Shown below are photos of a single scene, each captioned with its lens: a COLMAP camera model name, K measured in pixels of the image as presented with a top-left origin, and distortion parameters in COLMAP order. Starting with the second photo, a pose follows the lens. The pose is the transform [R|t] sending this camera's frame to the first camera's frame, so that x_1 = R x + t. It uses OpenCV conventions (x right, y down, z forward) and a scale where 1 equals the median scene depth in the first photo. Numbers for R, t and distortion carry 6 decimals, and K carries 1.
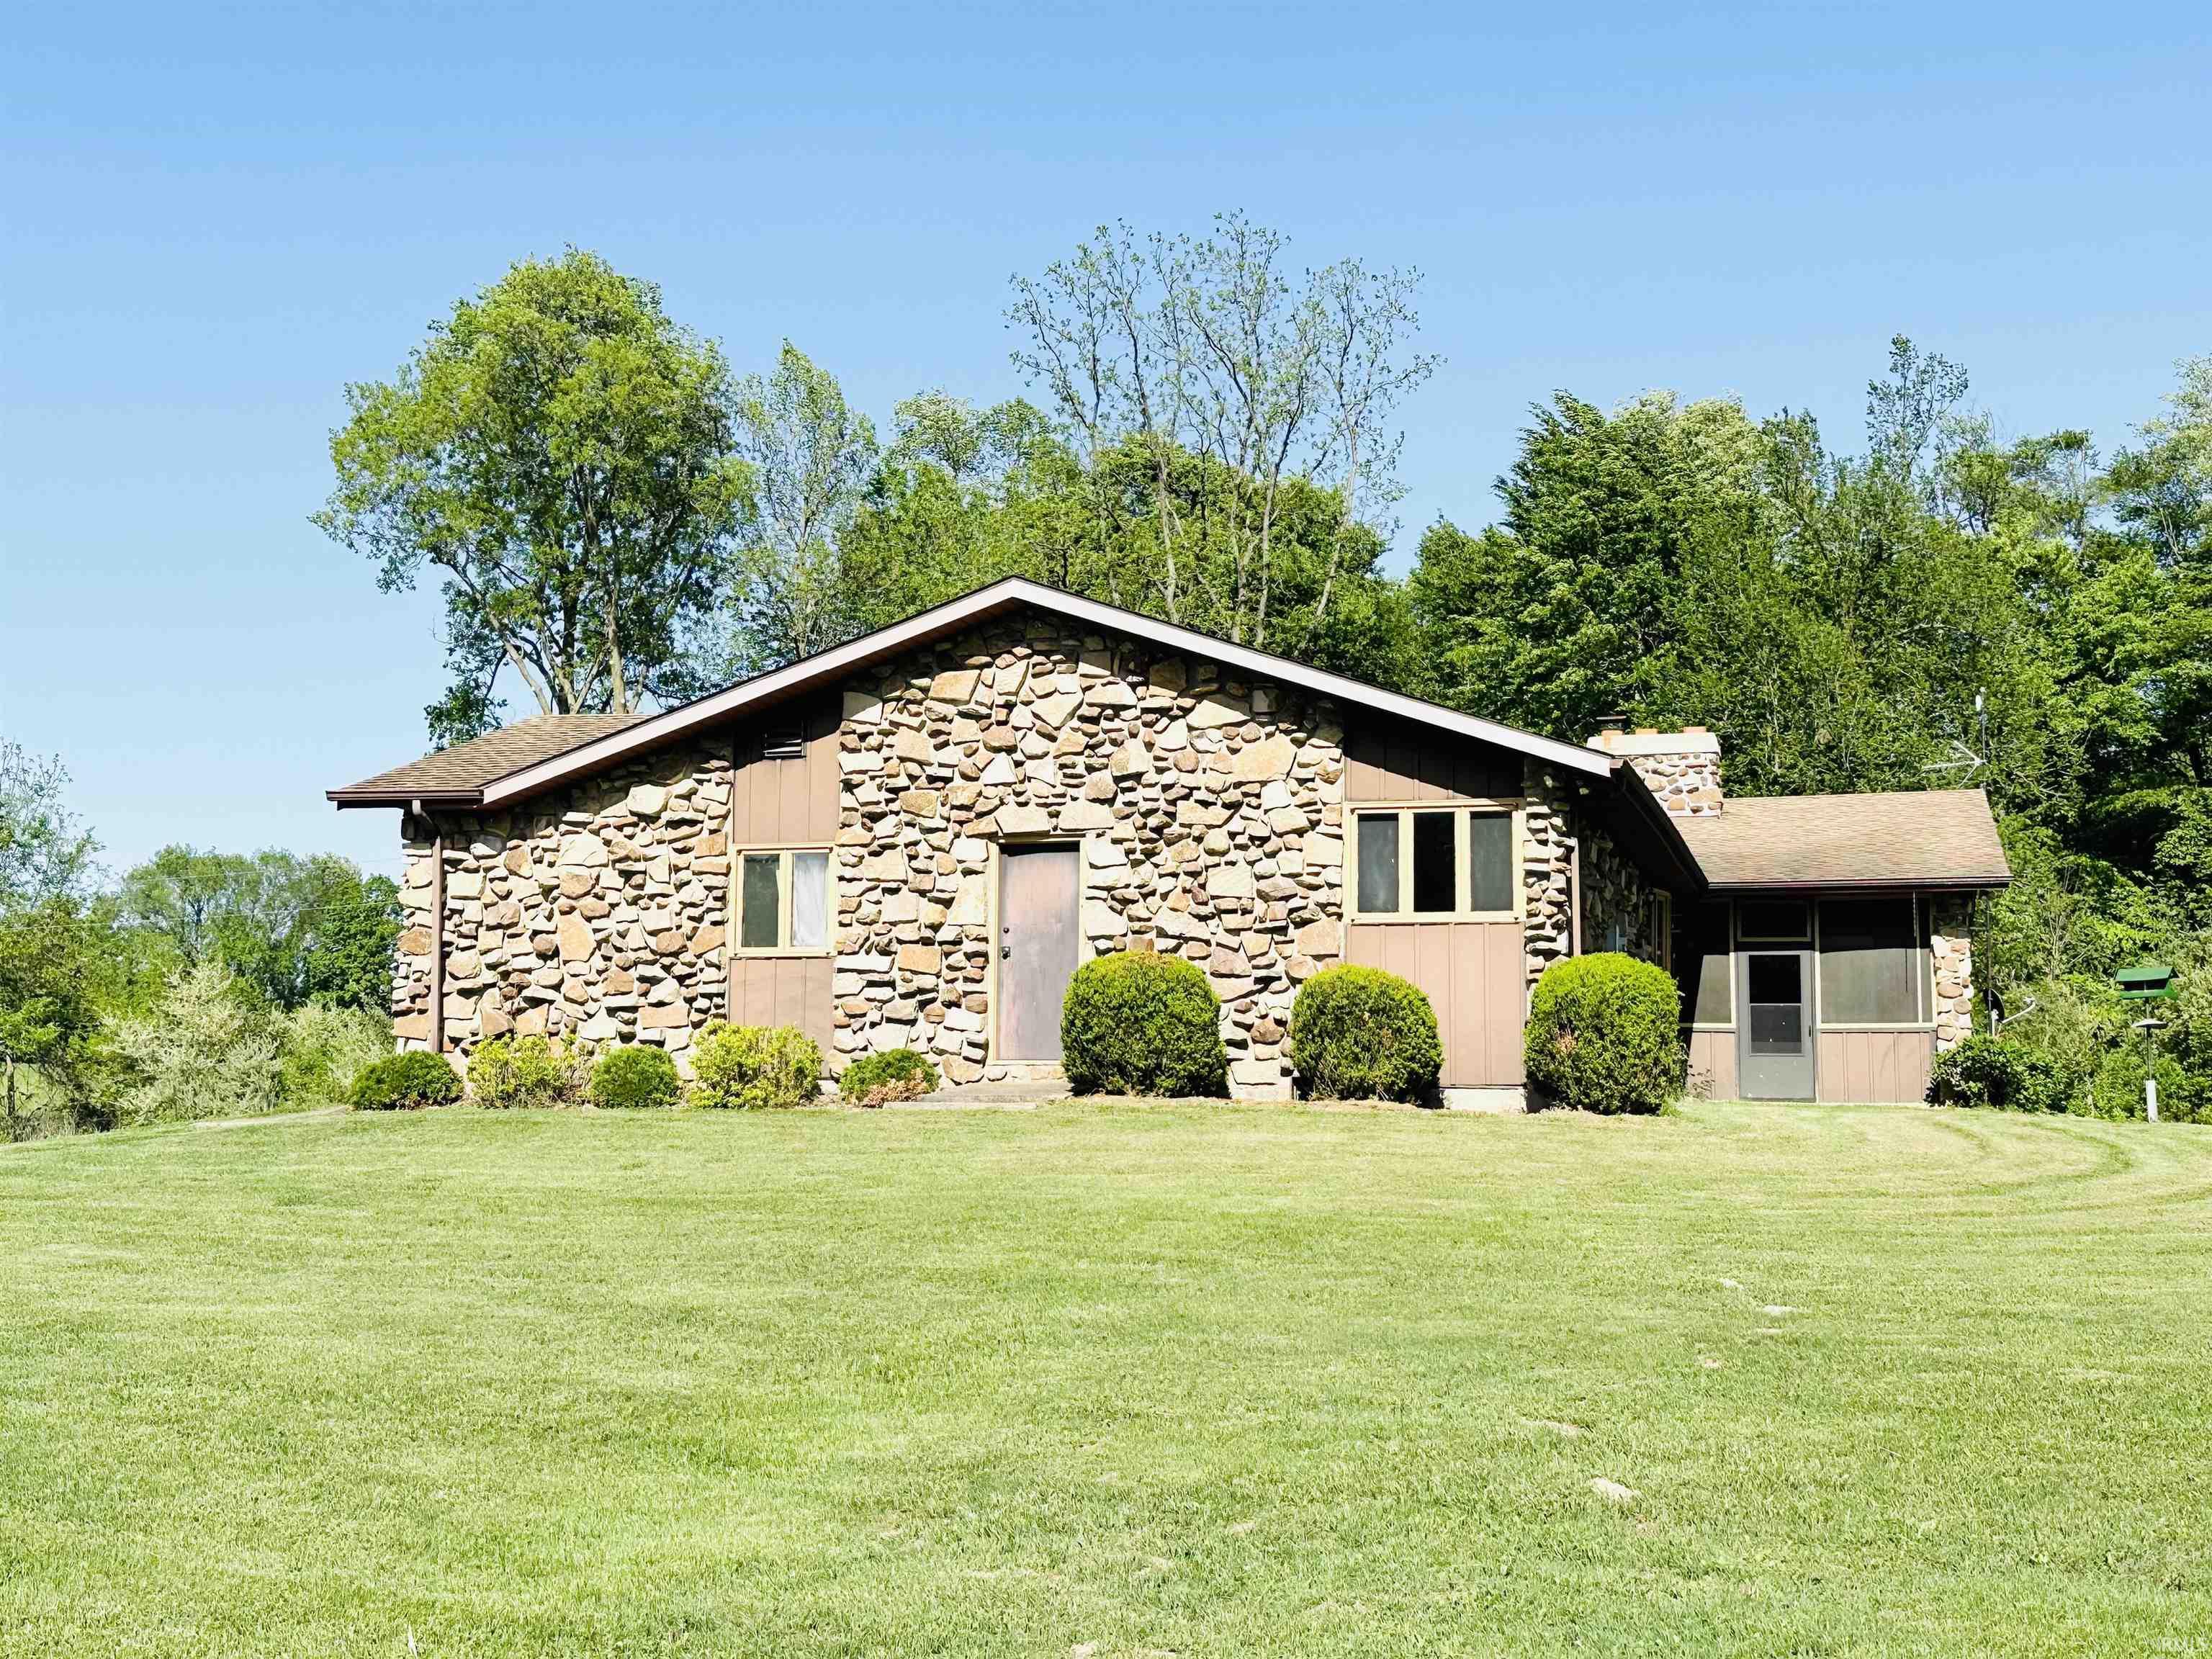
lens RADIAL K [[2722.8, 0, 1106.6], [0, 2722.8, 822.3], [0, 0, 1]] dist [-0.002550, 0.000000]
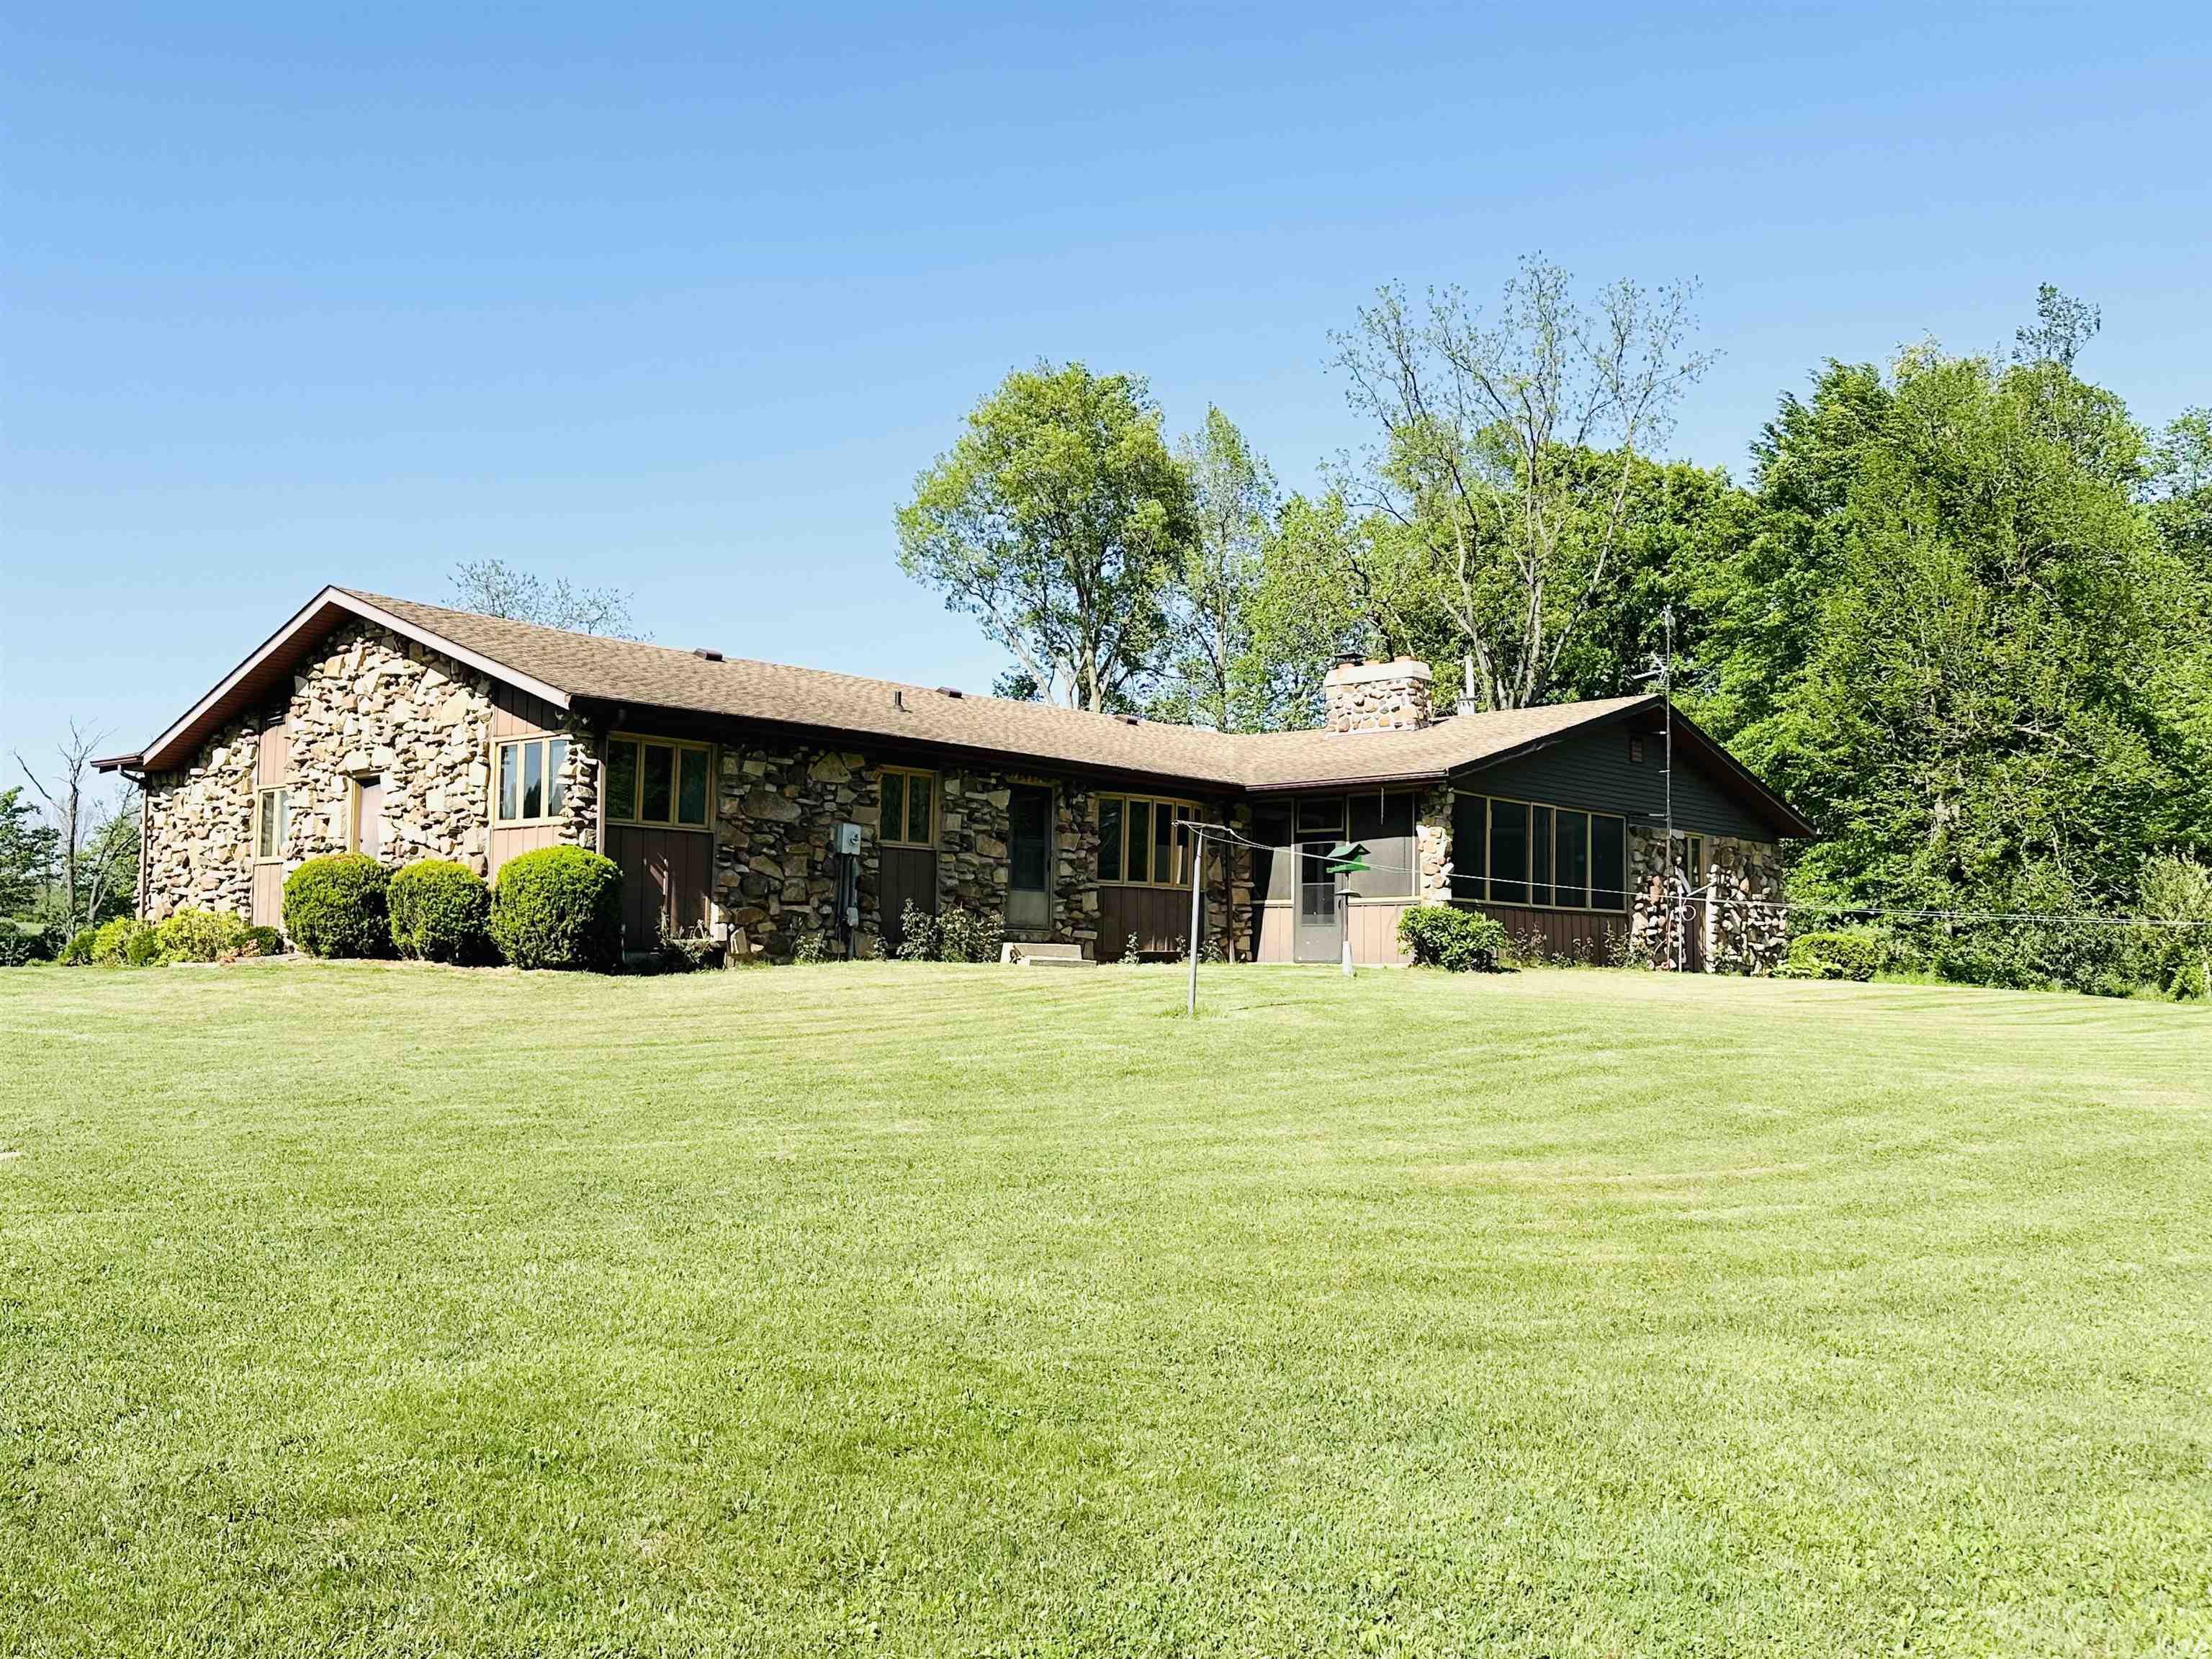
lens RADIAL K [[1986.0, 0, 1107.9], [0, 1986.0, 839.1], [0, 0, 1]] dist [0.053530, -0.008904]
pose [[0.909579, -0.025657, -0.414738, 0.722969], [0.040370, 0.998827, 0.026747, 0.026470], [0.413565, -0.041072, 0.909548, 0.220199]]
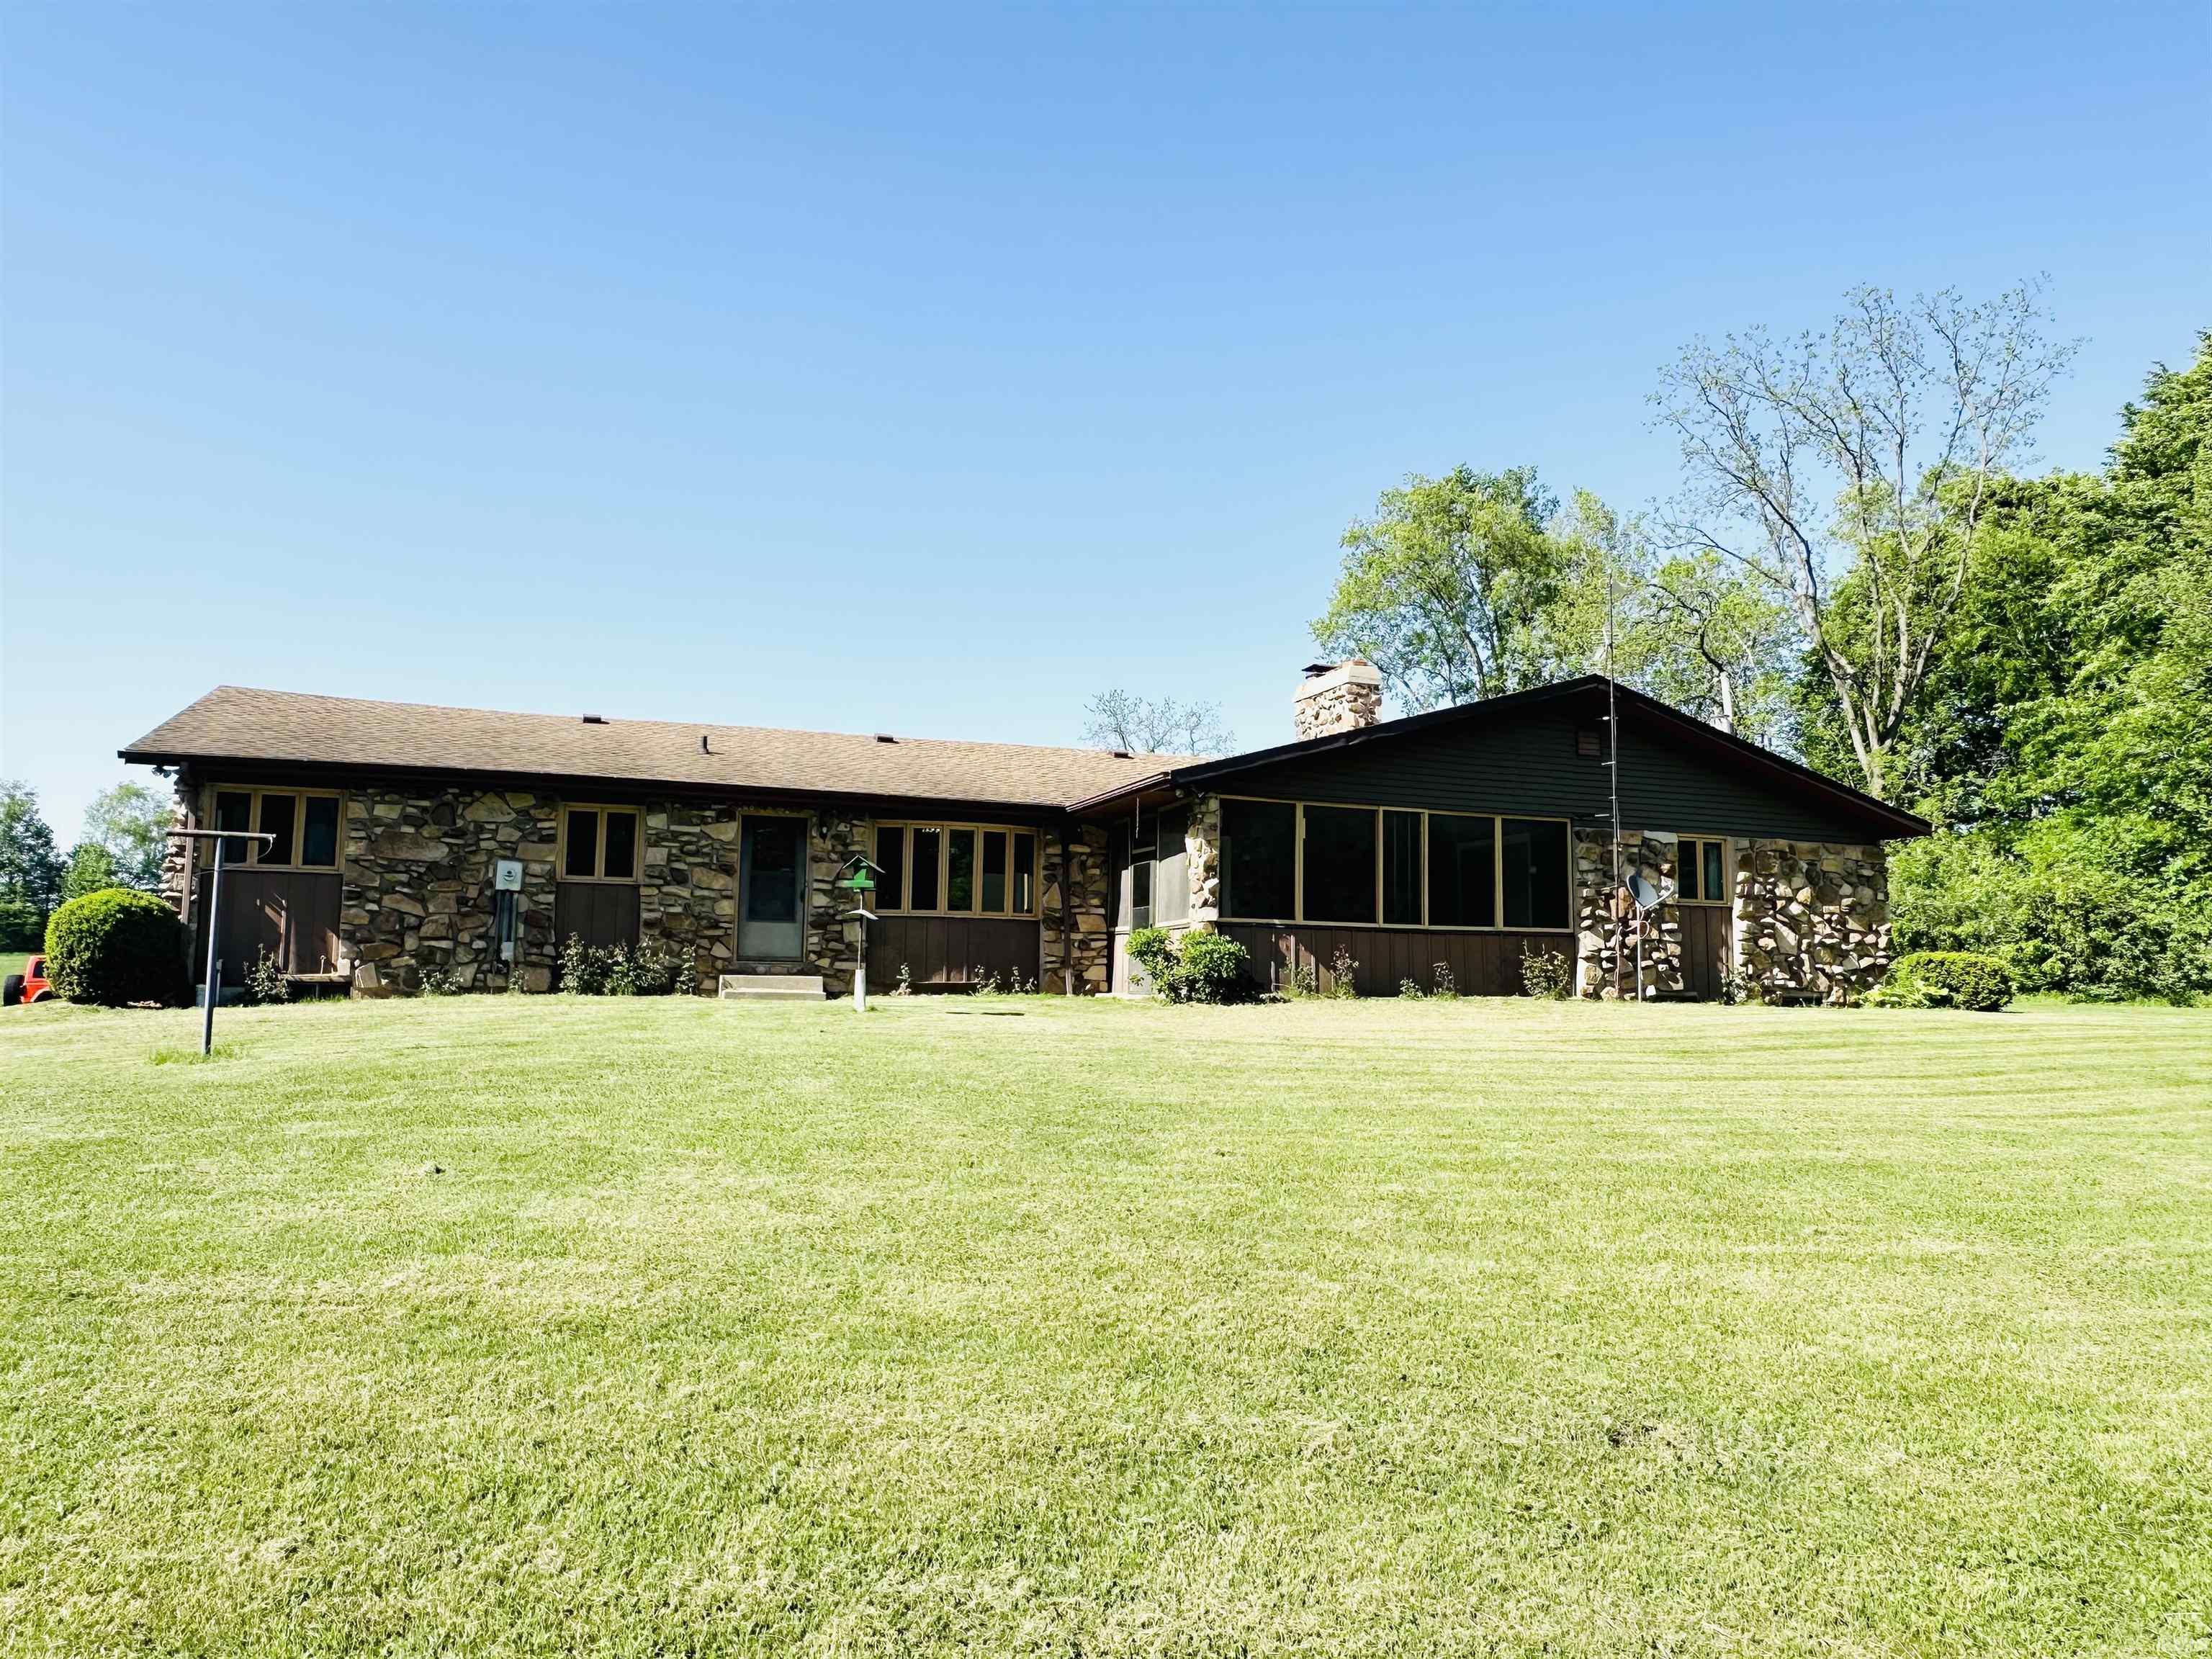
lens RADIAL K [[1478.7, 0, 1105.2], [0, 1478.7, 820.4], [0, 0, 1]] dist [-0.012577, 0.003621]
pose [[0.617624, -0.095337, -0.780674, 0.980169], [0.081750, 0.995031, -0.056838, 0.087851], [0.782213, -0.028716, 0.622349, 0.837295]]
